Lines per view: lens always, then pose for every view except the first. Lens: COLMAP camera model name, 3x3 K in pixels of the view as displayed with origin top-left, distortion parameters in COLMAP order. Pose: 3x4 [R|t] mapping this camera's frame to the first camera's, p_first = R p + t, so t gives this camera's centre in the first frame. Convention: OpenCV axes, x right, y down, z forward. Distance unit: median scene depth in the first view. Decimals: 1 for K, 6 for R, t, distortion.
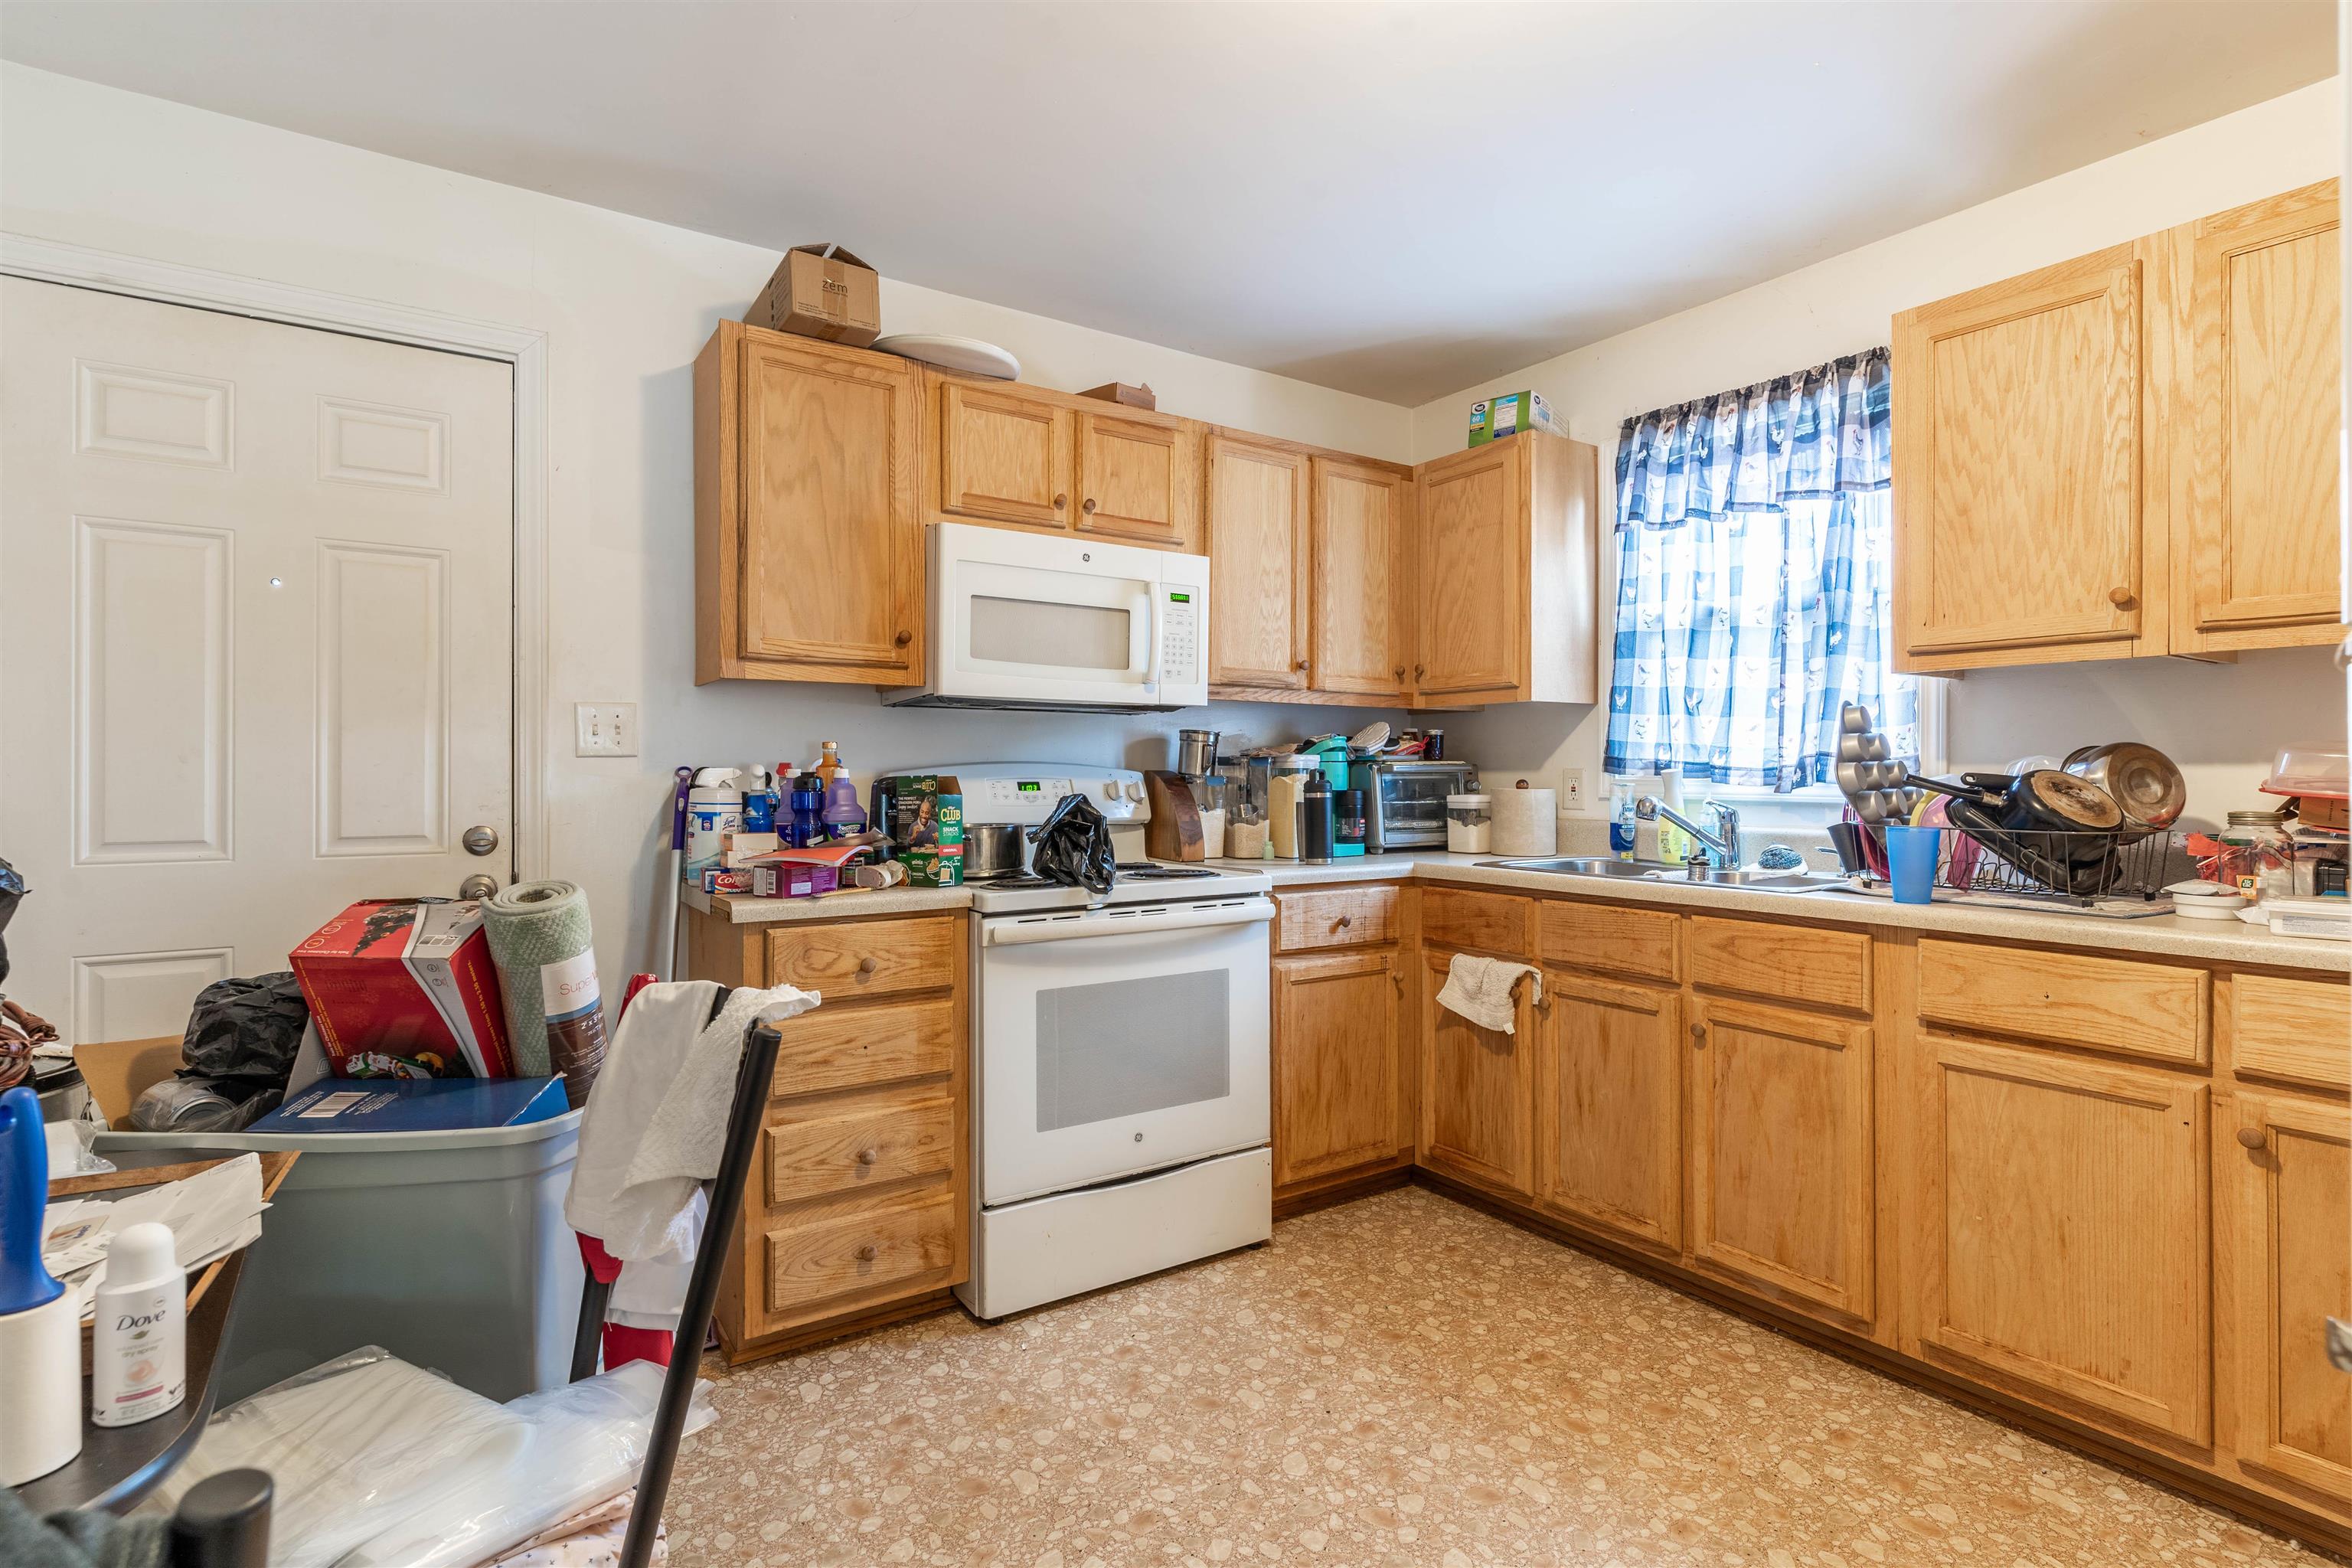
lens RADIAL K [[1157.0, 0, 1176.0], [0, 1157.0, 784.0], [0, 0, 1]] dist [-0.001358, -0.000215]
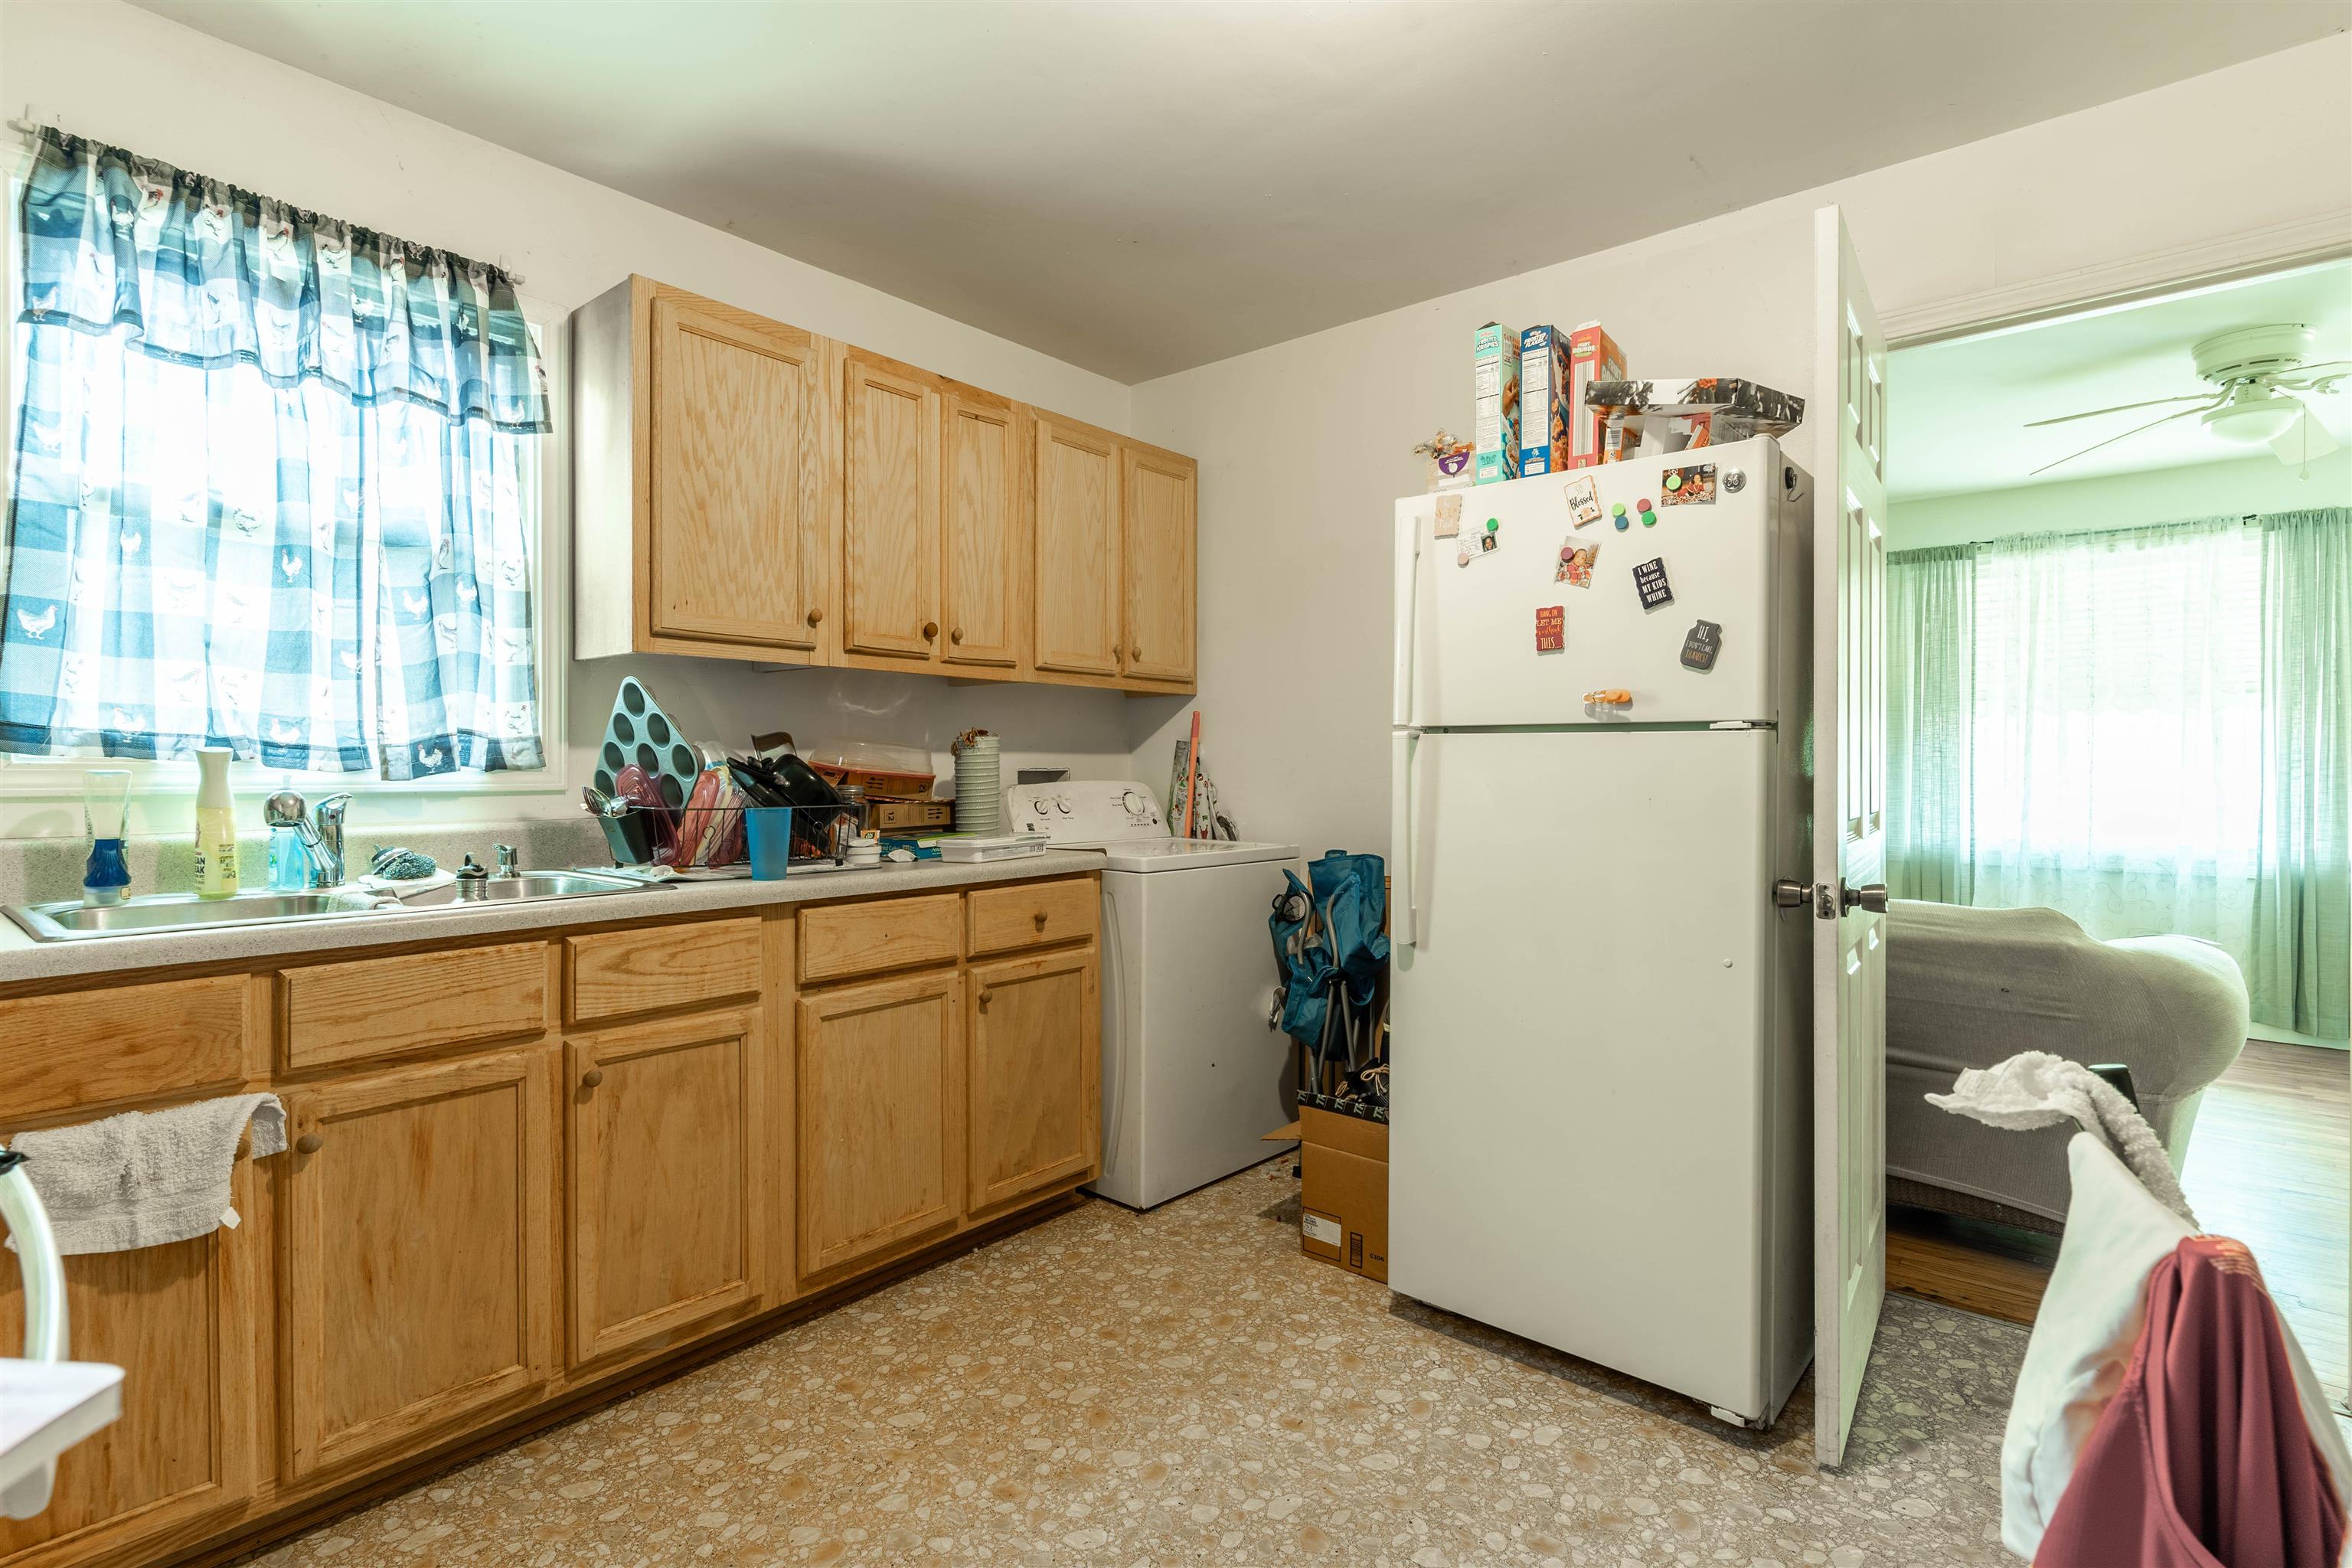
lens RADIAL K [[1157.0, 0, 1176.0], [0, 1157.0, 784.0], [0, 0, 1]] dist [-0.001358, -0.000215]
pose [[-0.302157, -0.018051, 0.953087, -0.455905], [0.005539, 0.999771, 0.020691, -0.003691], [-0.953242, 0.011531, -0.301988, 0.922061]]
